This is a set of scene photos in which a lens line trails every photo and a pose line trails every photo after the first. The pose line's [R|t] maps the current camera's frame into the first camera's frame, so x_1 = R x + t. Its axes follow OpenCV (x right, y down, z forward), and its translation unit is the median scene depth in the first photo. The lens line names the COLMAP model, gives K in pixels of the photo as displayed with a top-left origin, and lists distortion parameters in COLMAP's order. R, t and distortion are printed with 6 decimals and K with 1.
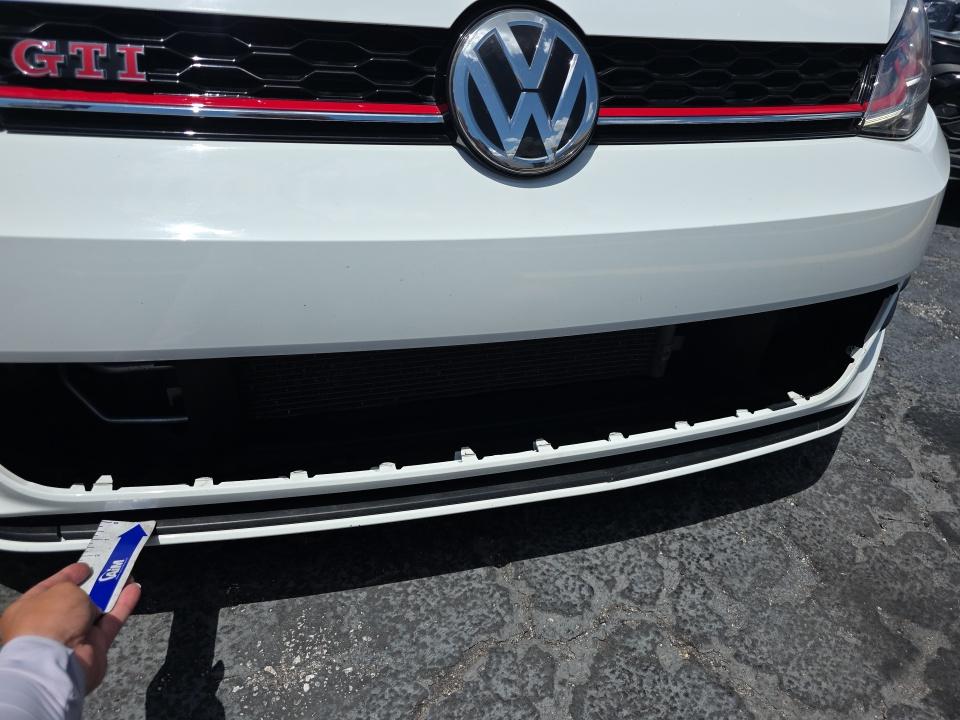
lens RADIAL K [[652.6, 0, 475.6], [0, 652.6, 365.5], [0, 0, 1]] dist [0.028756, -0.030541]
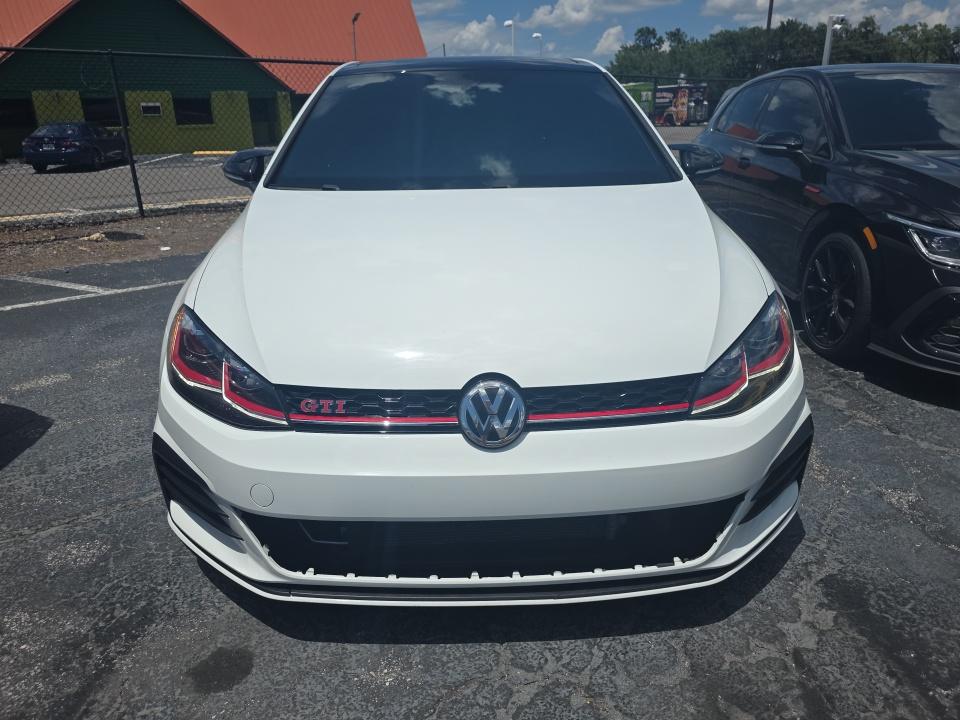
lens RADIAL K [[652.6, 0, 483.2], [0, 652.6, 356.7], [0, 0, 1]] dist [0.028756, -0.030541]
pose [[0.967297, 0.015158, -0.253193, 0.474436], [-0.063219, 0.981118, -0.182784, -0.141256], [0.245642, 0.192813, 0.949991, -0.953537]]
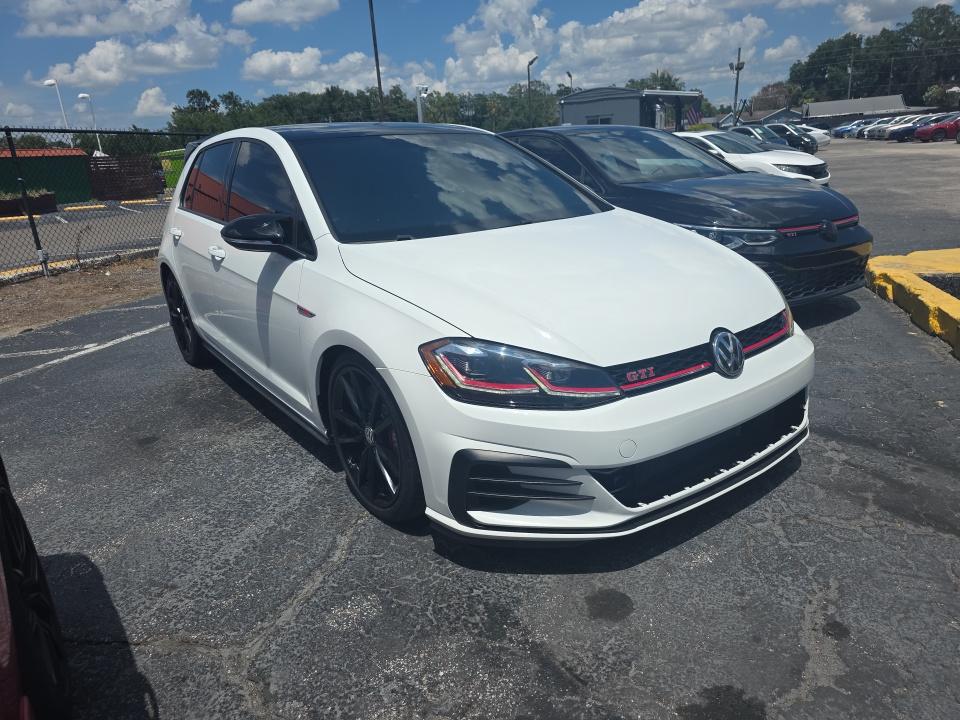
lens RADIAL K [[652.6, 0, 478.7], [0, 652.6, 356.3], [0, 0, 1]] dist [0.028756, -0.030541]
pose [[0.930171, -0.209154, 0.301721, -1.682029], [0.276099, 0.940212, -0.199424, -0.051983], [-0.241972, 0.268803, 0.932306, -1.478220]]
